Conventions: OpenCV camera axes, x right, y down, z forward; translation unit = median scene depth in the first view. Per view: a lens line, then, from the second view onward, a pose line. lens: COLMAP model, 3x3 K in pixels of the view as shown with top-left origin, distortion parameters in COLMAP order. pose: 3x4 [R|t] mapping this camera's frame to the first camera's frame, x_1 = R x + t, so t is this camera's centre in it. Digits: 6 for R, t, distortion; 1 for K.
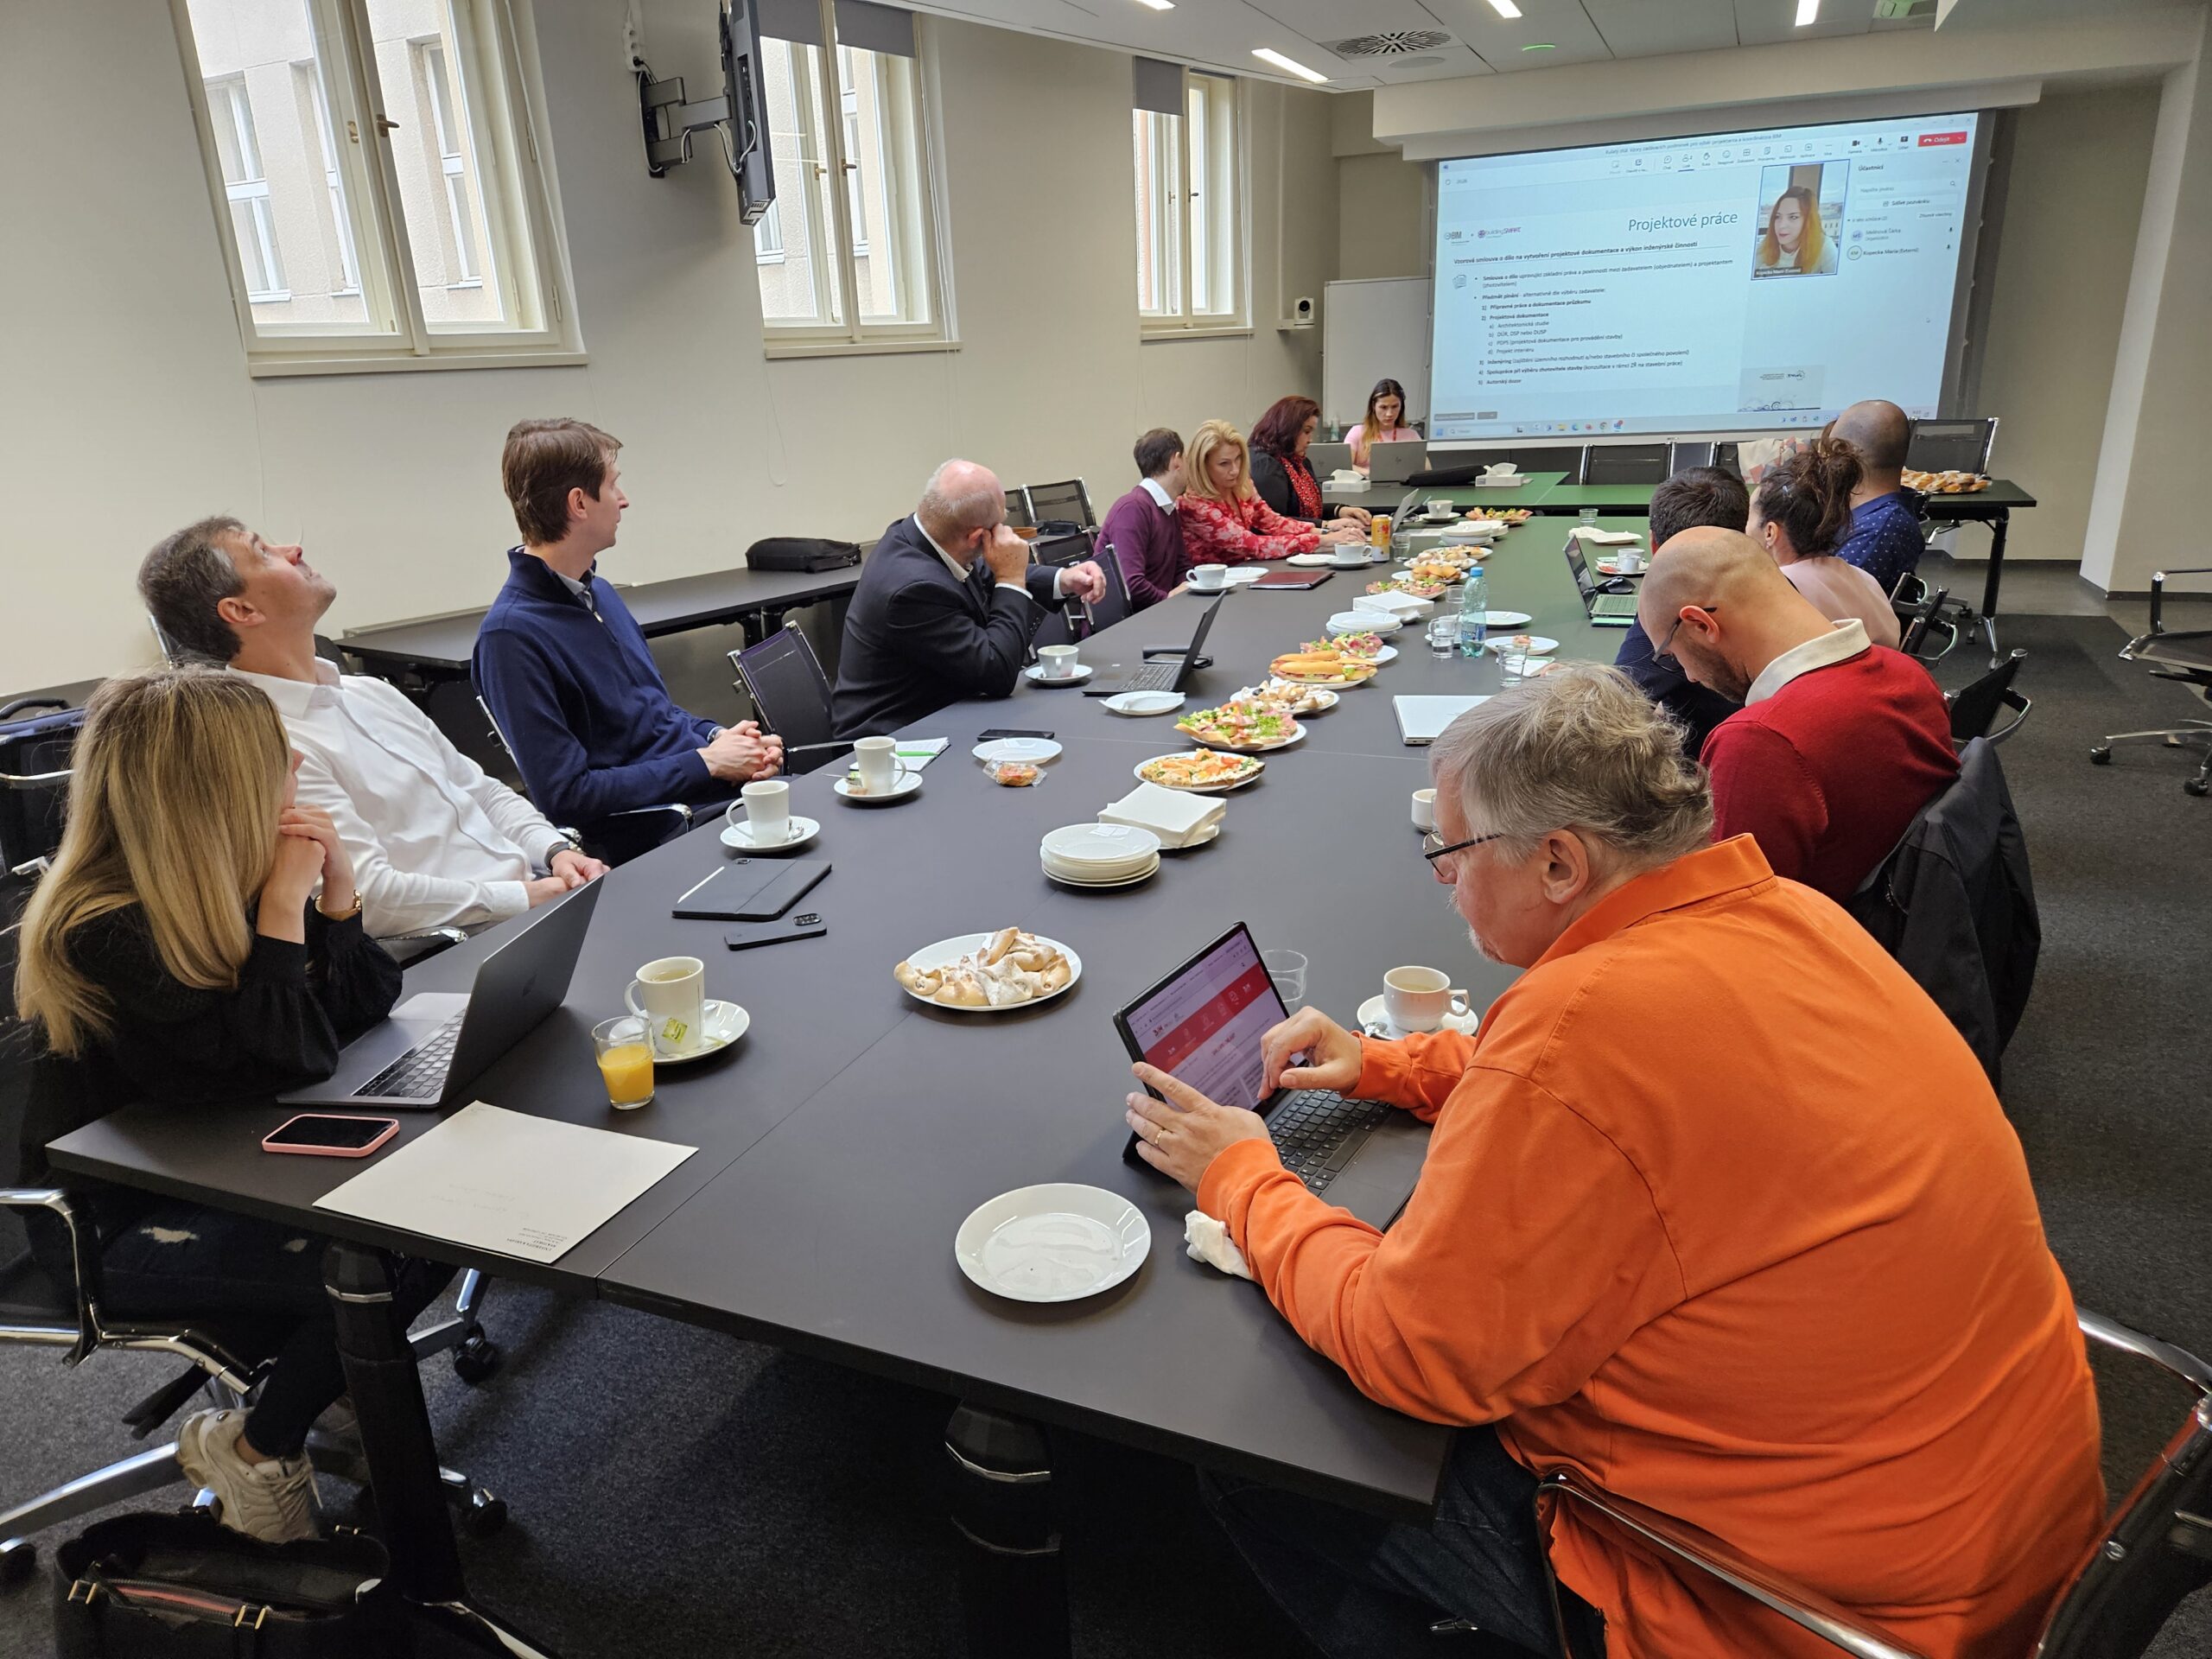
lens RADIAL K [[1514.0, 0, 1095.5], [0, 1514.0, 867.7], [0, 0, 1]] dist [0.078308, -0.068241]
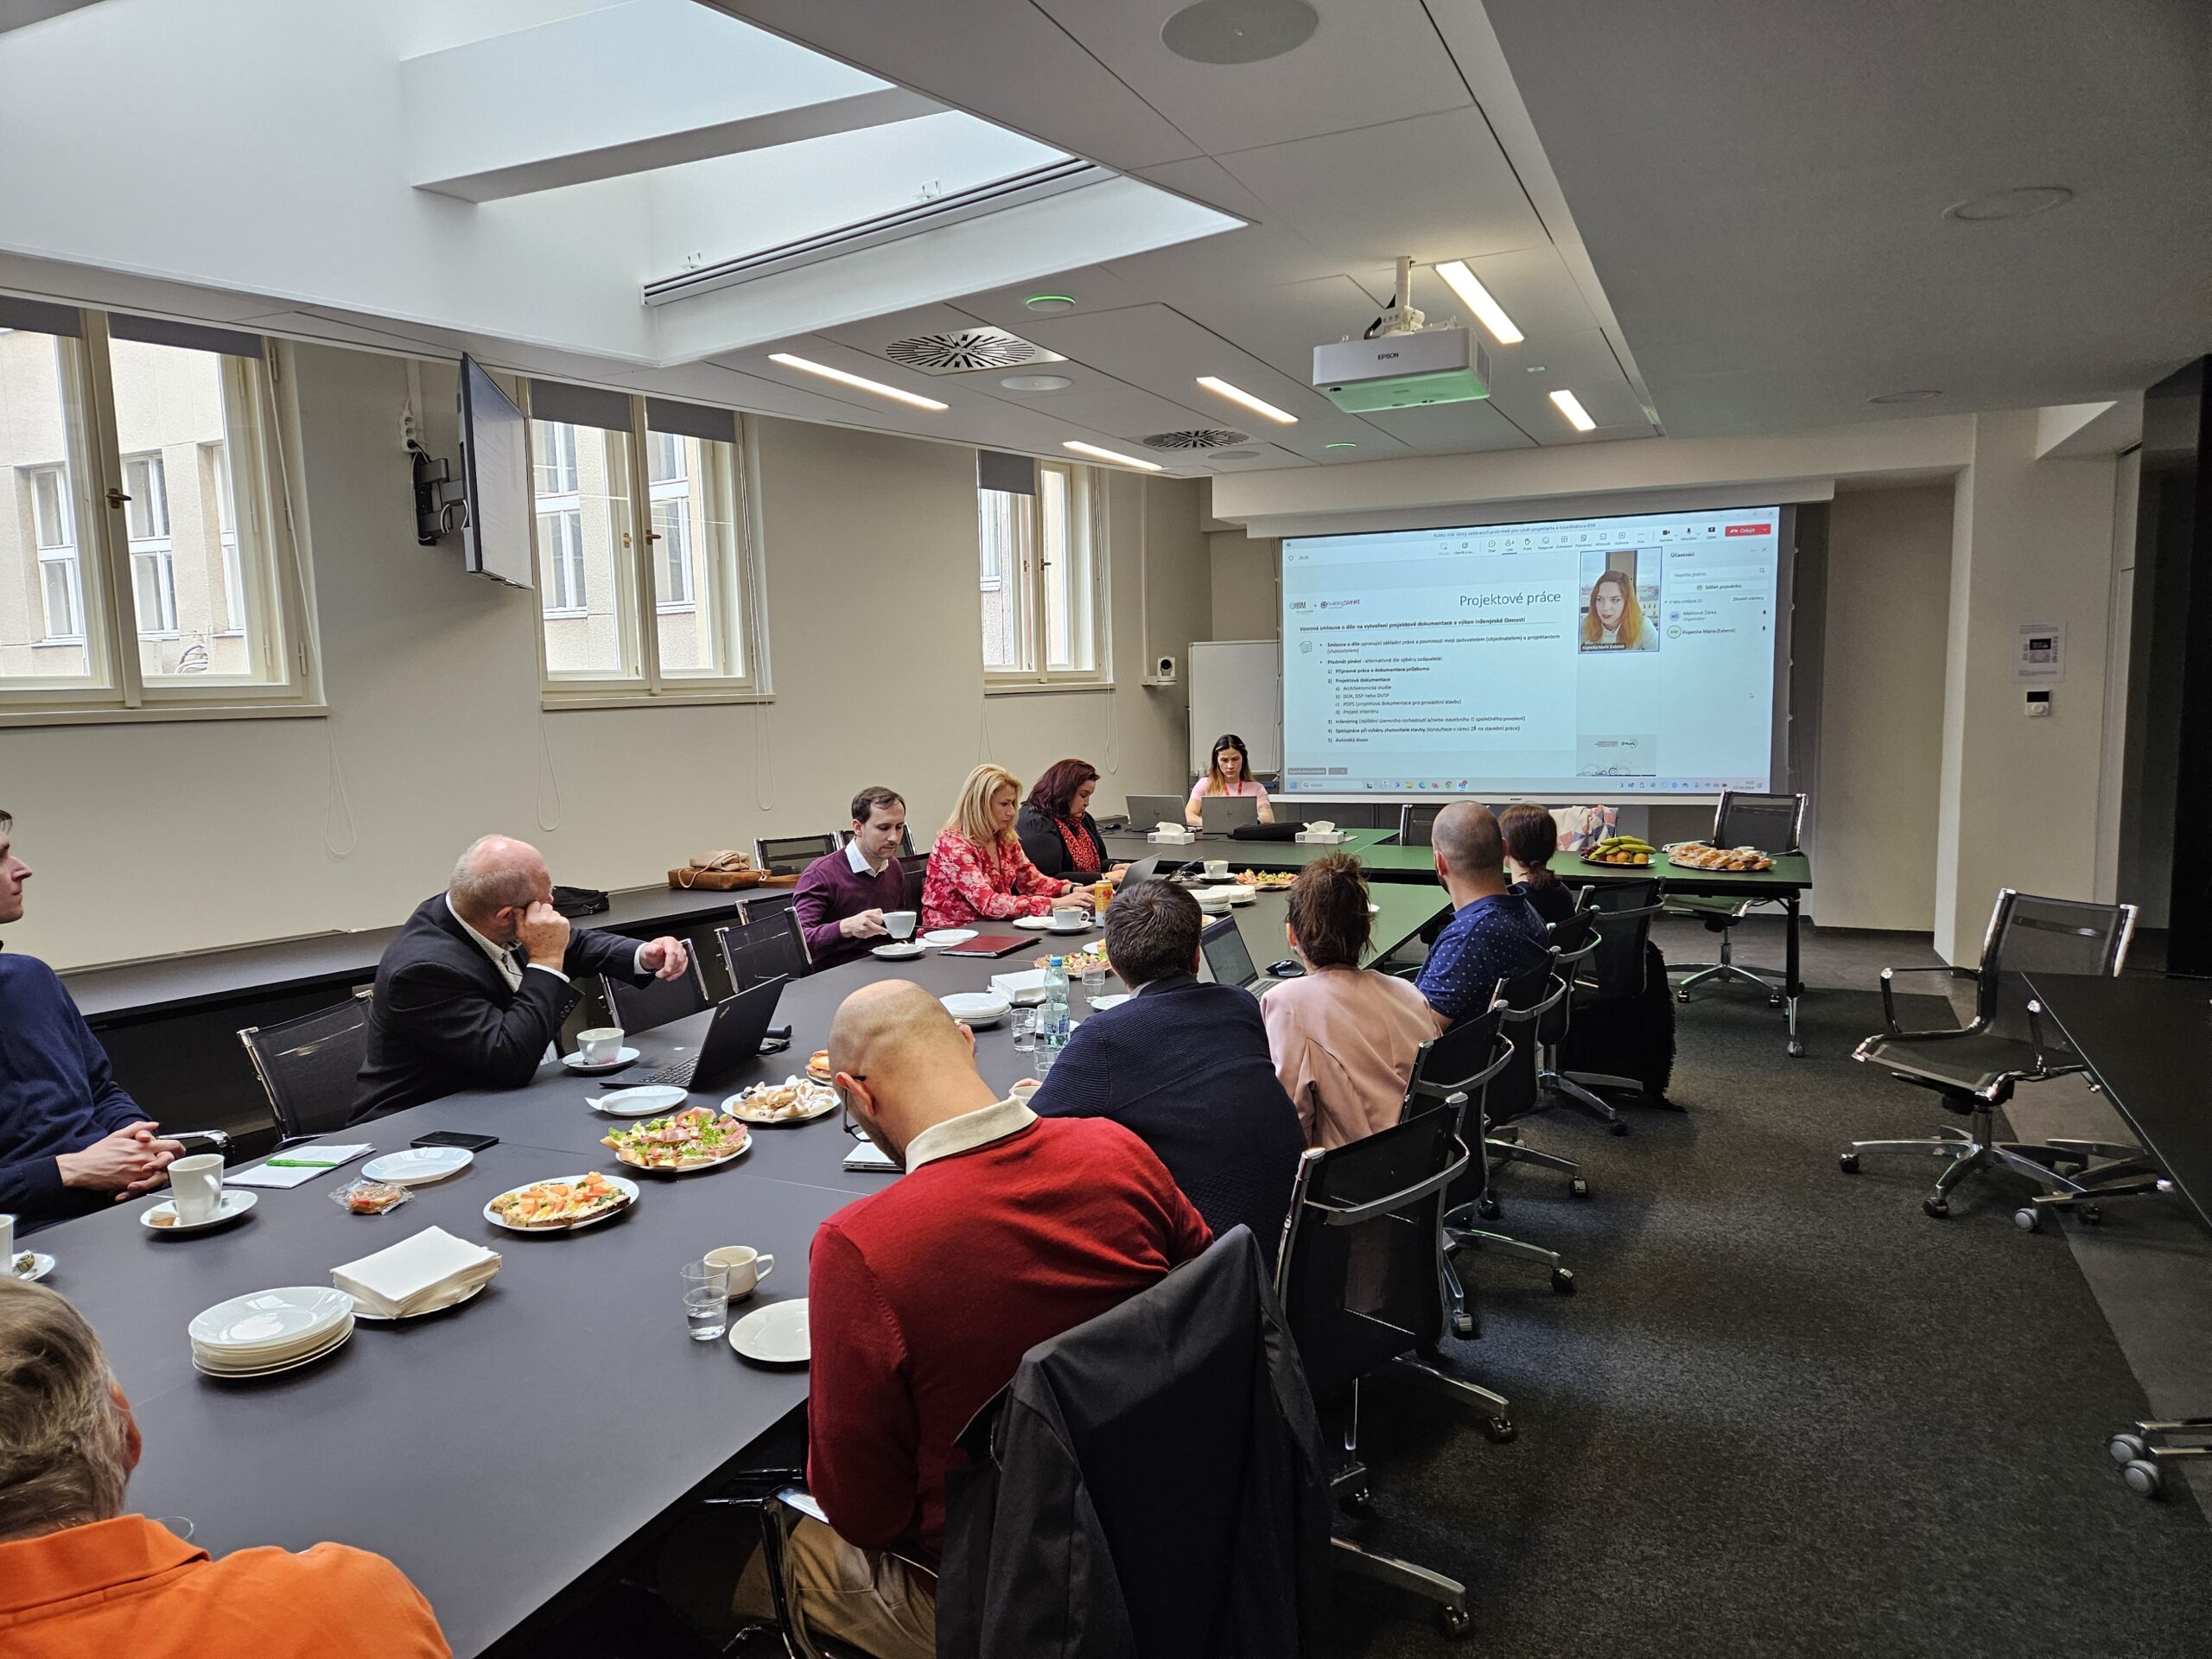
lens RADIAL K [[1514.0, 0, 1105.4], [0, 1514.0, 839.4], [0, 0, 1]] dist [0.078308, -0.068241]
pose [[0.999410, 0.023281, -0.025269, 0.241100], [-0.028284, 0.975017, -0.220322, -0.049421], [0.019509, 0.220906, 0.975100, 0.055302]]
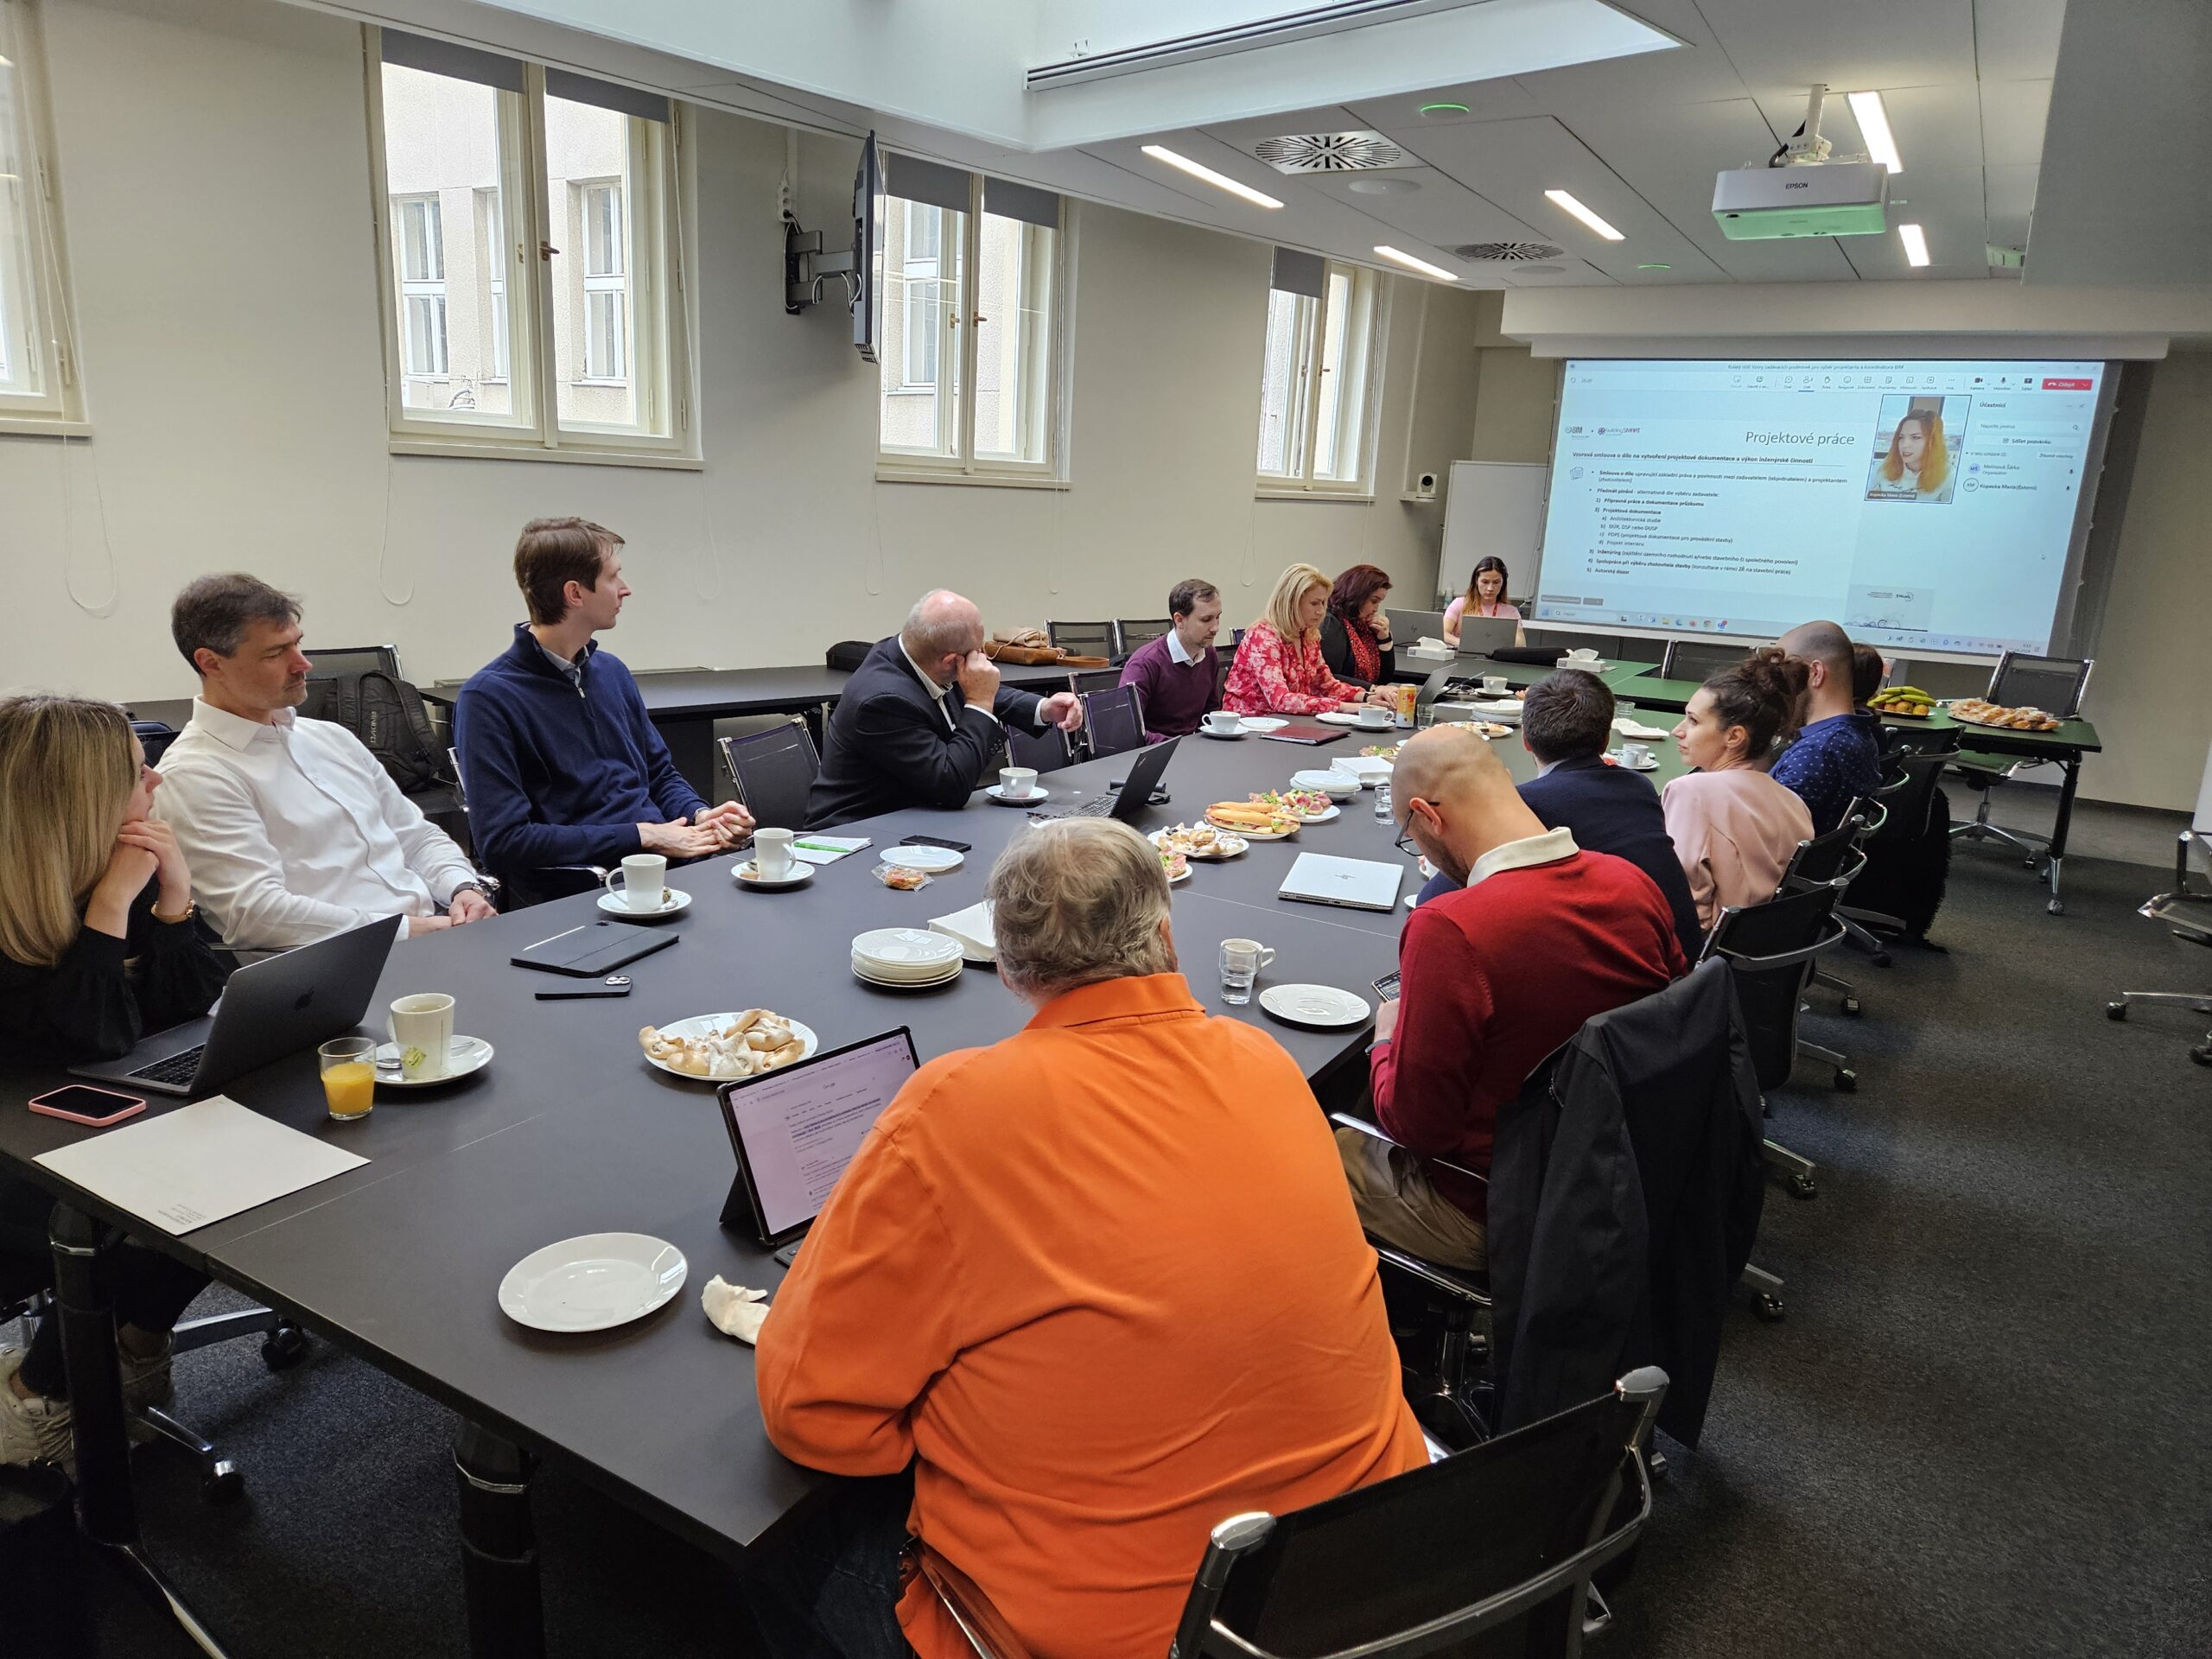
lens RADIAL K [[1514.0, 0, 1115.9], [0, 1514.0, 833.3], [0, 0, 1]] dist [0.078308, -0.068241]
pose [[0.986923, 0.122871, -0.104333, 0.126246], [-0.133002, 0.986413, -0.096436, -0.005935], [0.091066, 0.109052, 0.989856, -0.033299]]
